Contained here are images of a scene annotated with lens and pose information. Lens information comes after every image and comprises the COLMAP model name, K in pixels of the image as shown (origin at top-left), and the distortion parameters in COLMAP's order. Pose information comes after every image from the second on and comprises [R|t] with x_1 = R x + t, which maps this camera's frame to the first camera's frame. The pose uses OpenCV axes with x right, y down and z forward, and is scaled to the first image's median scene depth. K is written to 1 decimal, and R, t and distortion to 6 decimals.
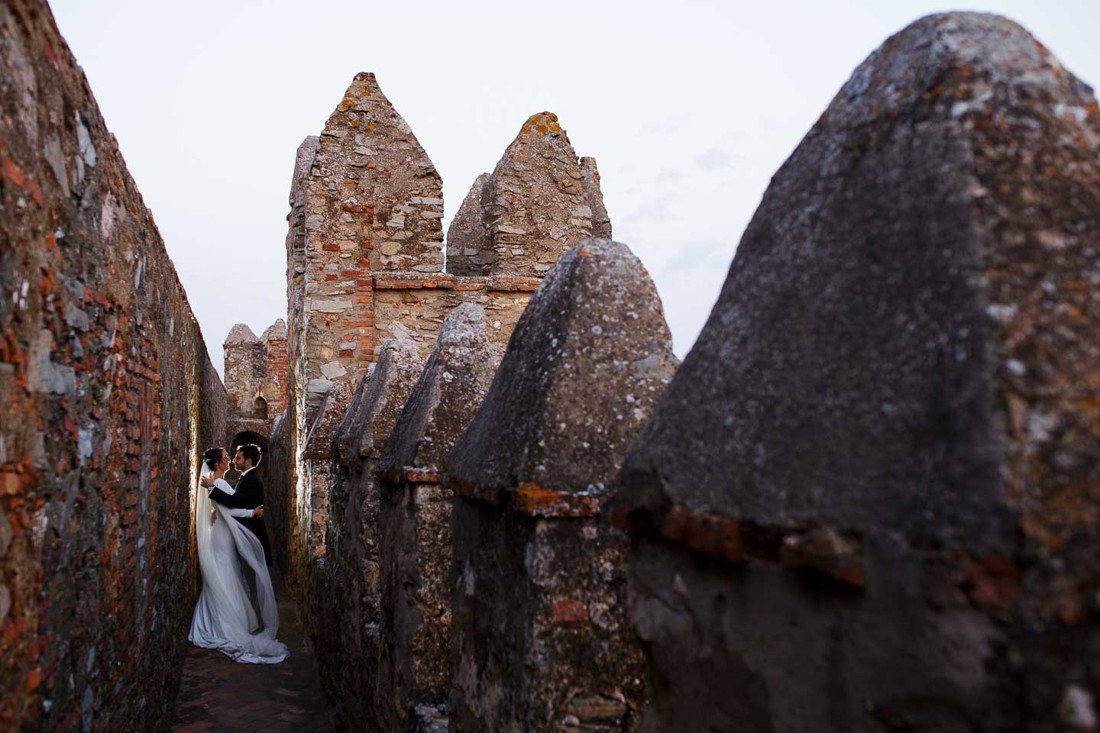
lens RADIAL K [[1084.0, 0, 578.6], [0, 1084.0, 367.7], [0, 0, 1]] dist [-0.053370, -0.000505]
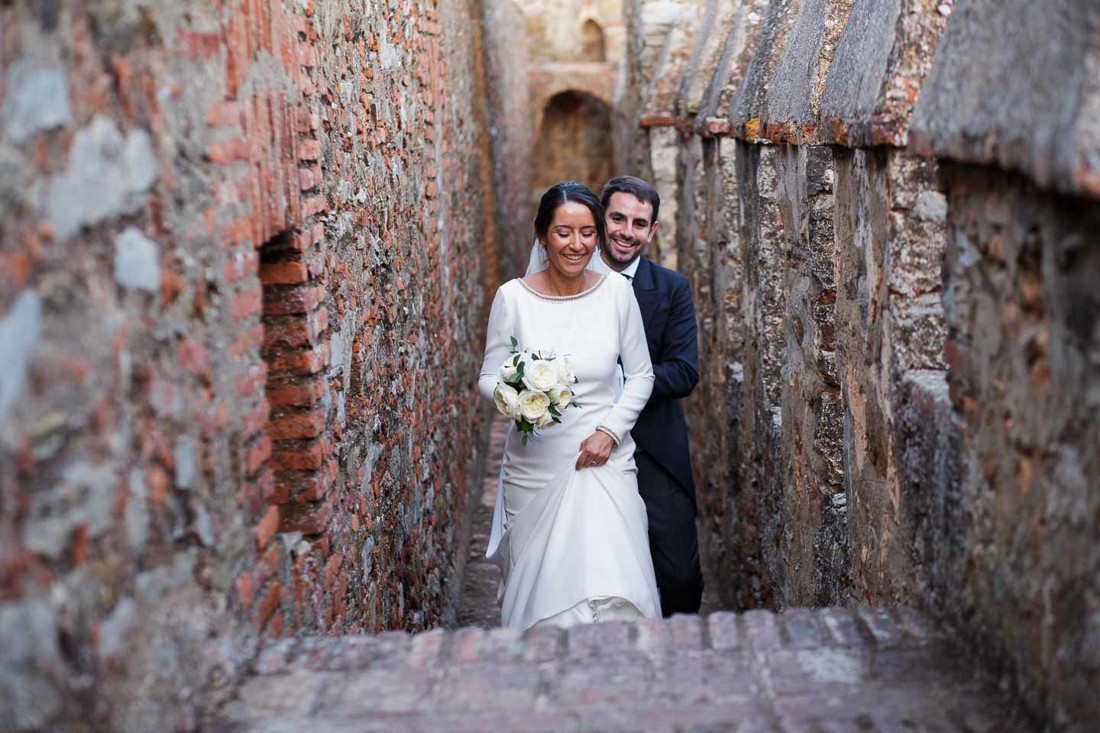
lens RADIAL K [[2443.2, 0, 550.0], [0, 2443.2, 366.5], [0, 0, 1]] dist [-0.042708, -3.076923]
pose [[0.951846, -0.017752, -0.306062, 0.363069], [0.072170, 0.983241, 0.167416, -0.063209], [0.297960, -0.181443, 0.937176, -1.098653]]
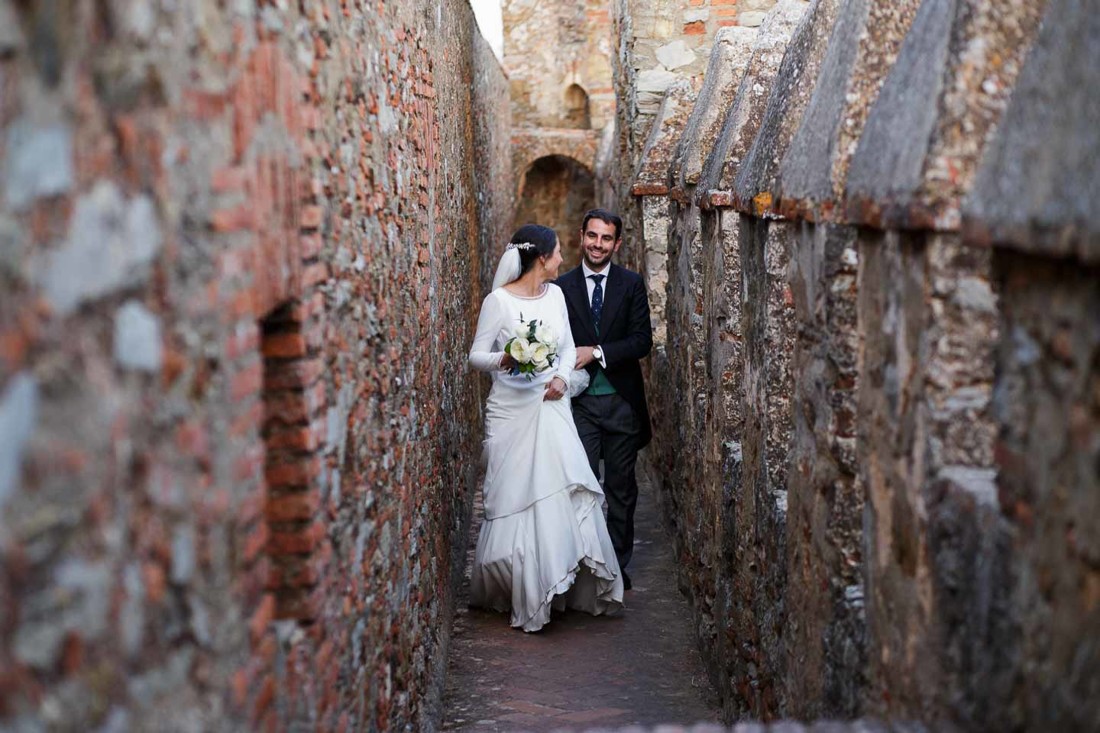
lens RADIAL K [[2443.2, 0, 550.0], [0, 2443.2, 366.5], [0, 0, 1]] dist [-0.042708, -3.076923]
pose [[0.955137, -0.003441, -0.296143, 0.331973], [0.047606, 0.988713, 0.142055, -0.063666], [0.292312, -0.149780, 0.944521, -1.051743]]
